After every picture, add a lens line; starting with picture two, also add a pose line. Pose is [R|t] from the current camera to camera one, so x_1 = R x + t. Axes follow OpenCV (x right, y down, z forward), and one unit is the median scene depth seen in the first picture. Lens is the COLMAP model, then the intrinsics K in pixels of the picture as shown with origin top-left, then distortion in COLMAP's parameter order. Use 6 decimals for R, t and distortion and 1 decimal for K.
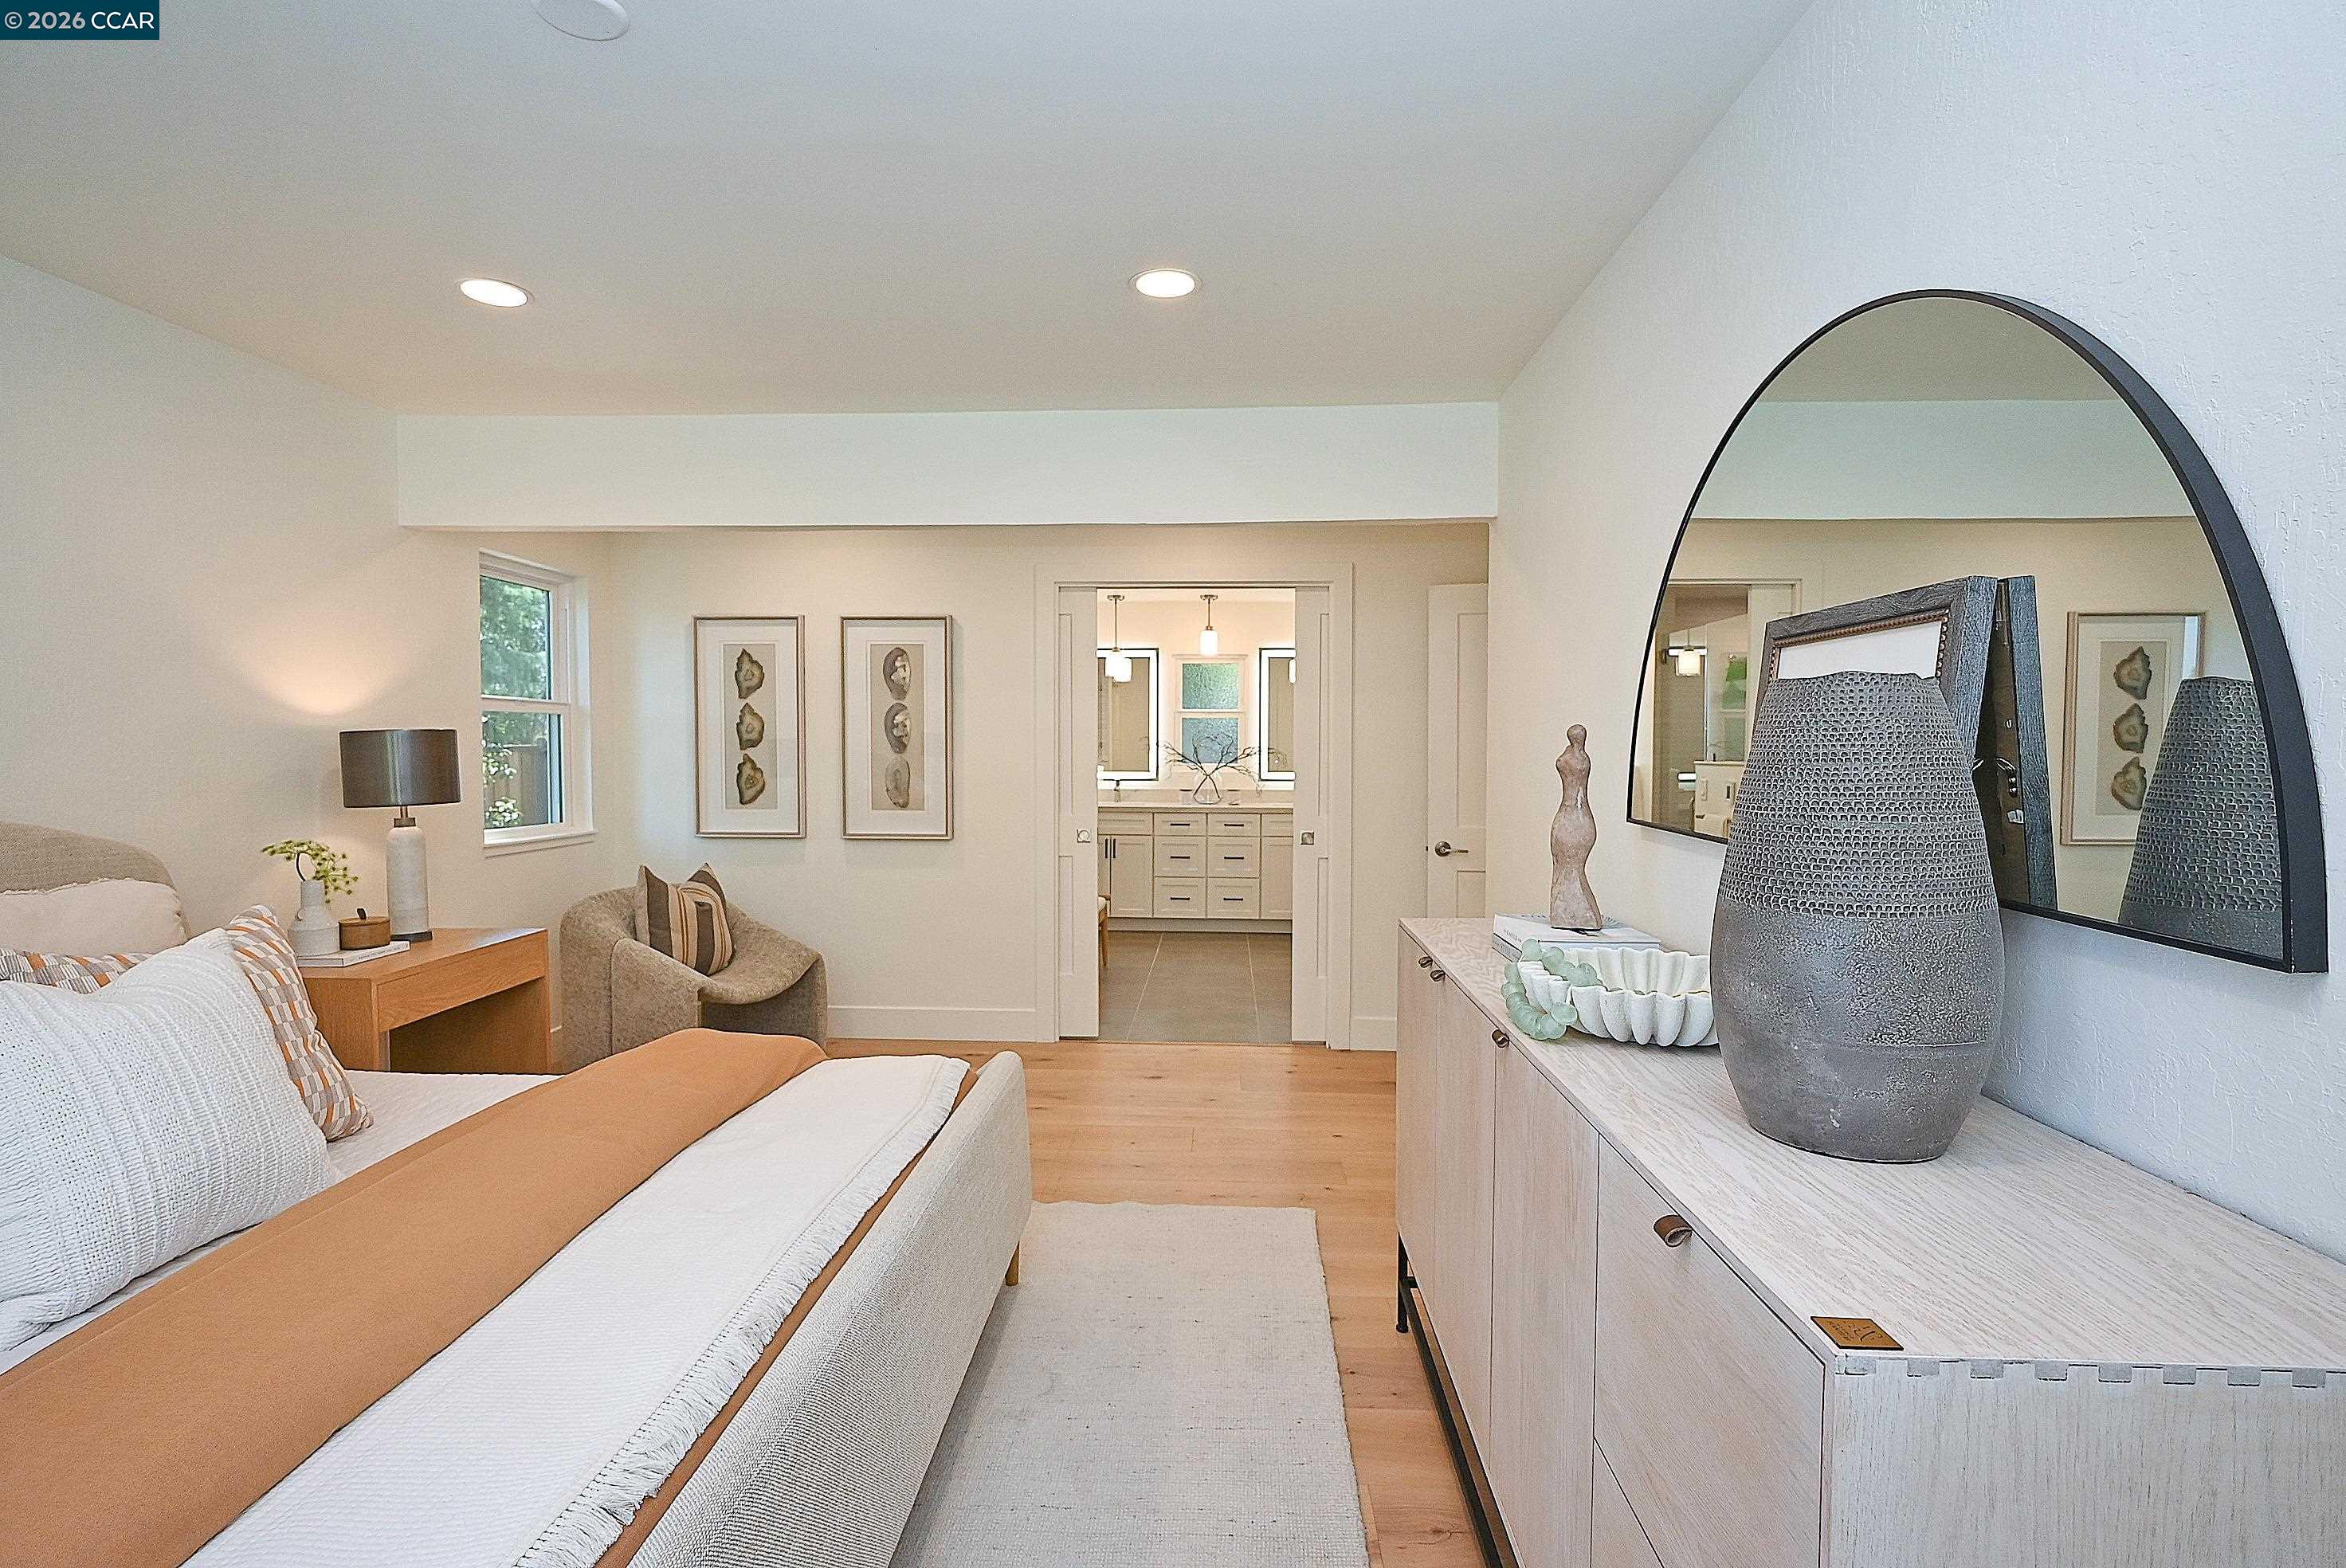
lens RADIAL K [[1148.8, 0, 1186.5], [0, 1148.8, 787.1], [0, 0, 1]] dist [-0.001951, -0.000182]
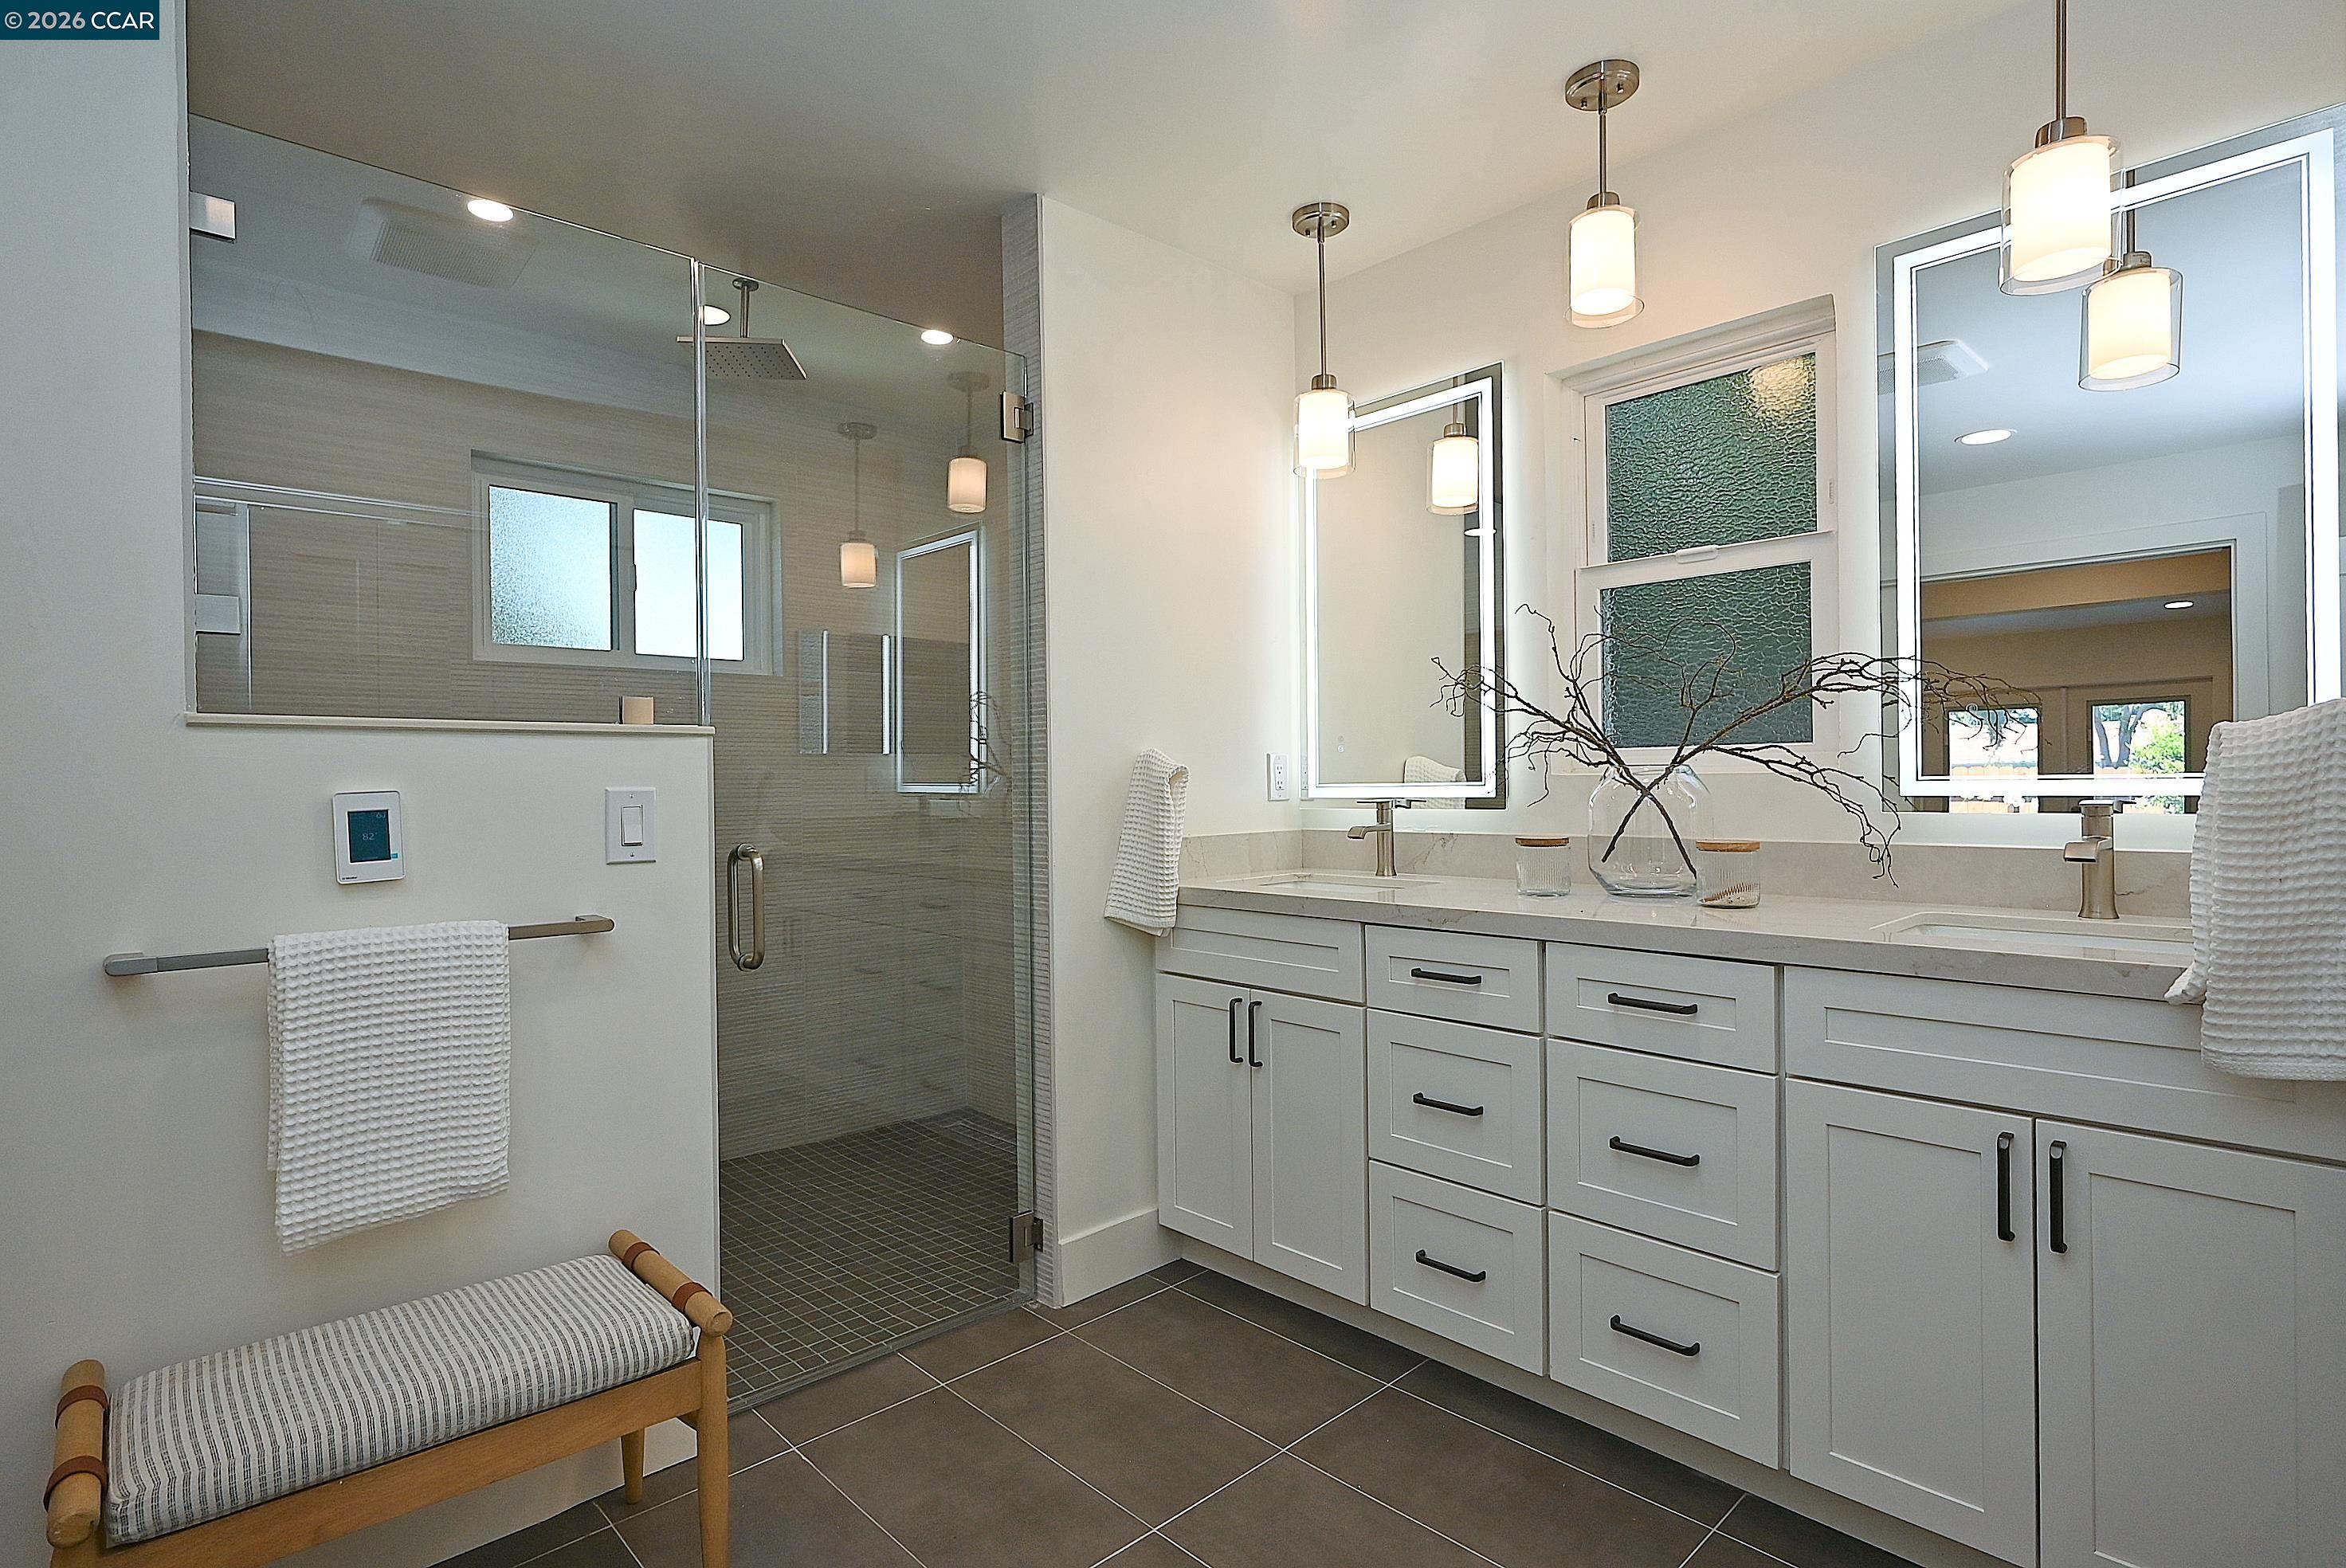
lens RADIAL K [[1148.8, 0, 1186.5], [0, 1148.8, 787.1], [0, 0, 1]] dist [-0.001951, -0.000182]
pose [[0.712887, -0.013396, -0.701151, 0.128055], [-0.010426, 0.999505, -0.029697, -0.001319], [0.701201, 0.028481, 0.712394, 0.743196]]
